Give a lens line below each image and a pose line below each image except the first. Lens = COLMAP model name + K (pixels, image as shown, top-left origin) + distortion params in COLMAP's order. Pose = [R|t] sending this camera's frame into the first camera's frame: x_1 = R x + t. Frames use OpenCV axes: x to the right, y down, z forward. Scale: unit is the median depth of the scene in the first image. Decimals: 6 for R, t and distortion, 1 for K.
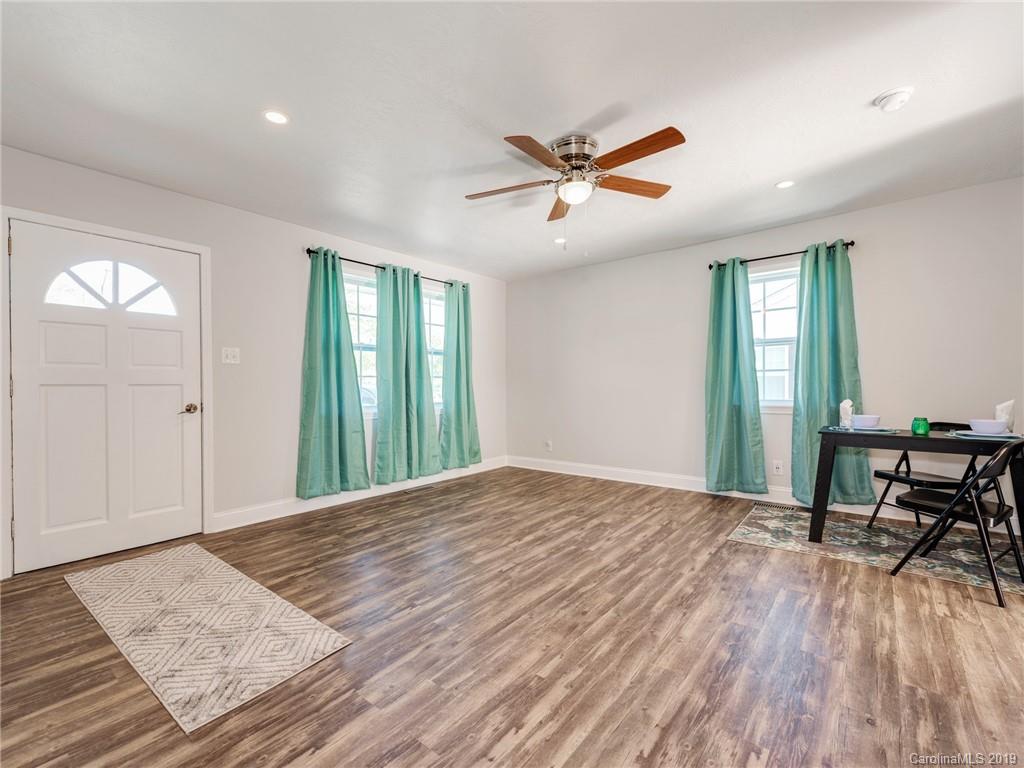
lens RADIAL K [[440.0, 0, 512.0], [0, 440.0, 384.0], [0, 0, 1]] dist [0.006199, -0.000788]
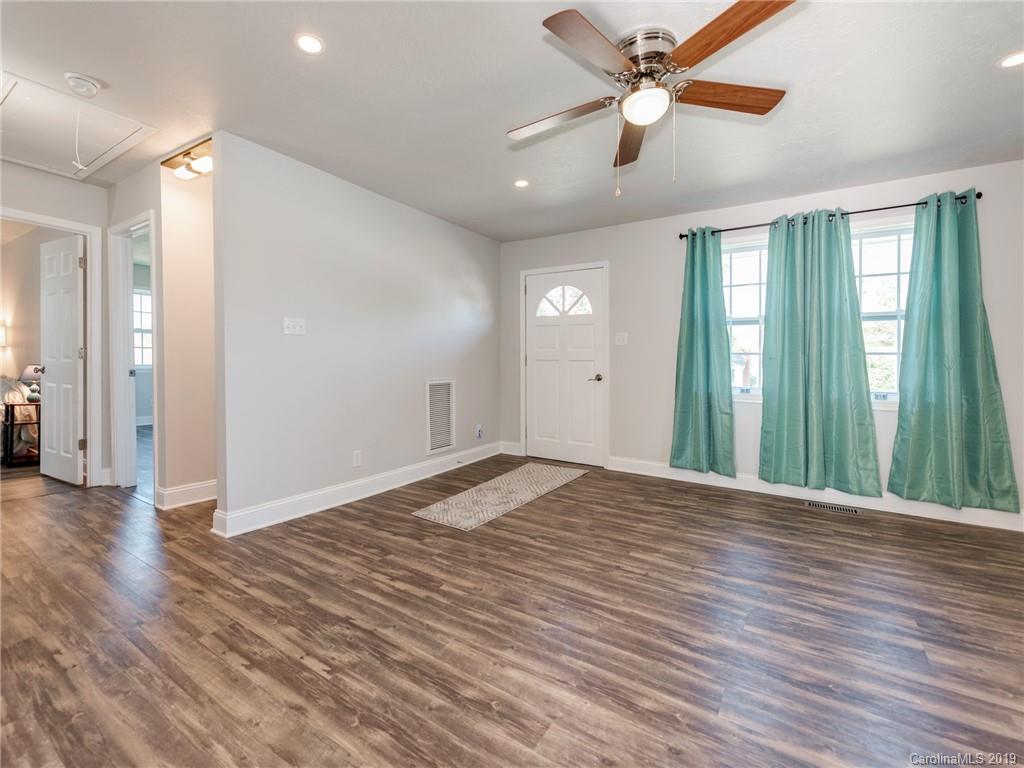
lens RADIAL K [[453.0, 0, 487.5], [0, 453.0, 362.8], [0, 0, 1]] dist [0.011421, -0.000831]
pose [[0.095716, 0.011452, -0.995343, 0.789972], [-0.013972, 0.999851, 0.010160, -0.001801], [0.995311, 0.012934, 0.095862, 0.569987]]
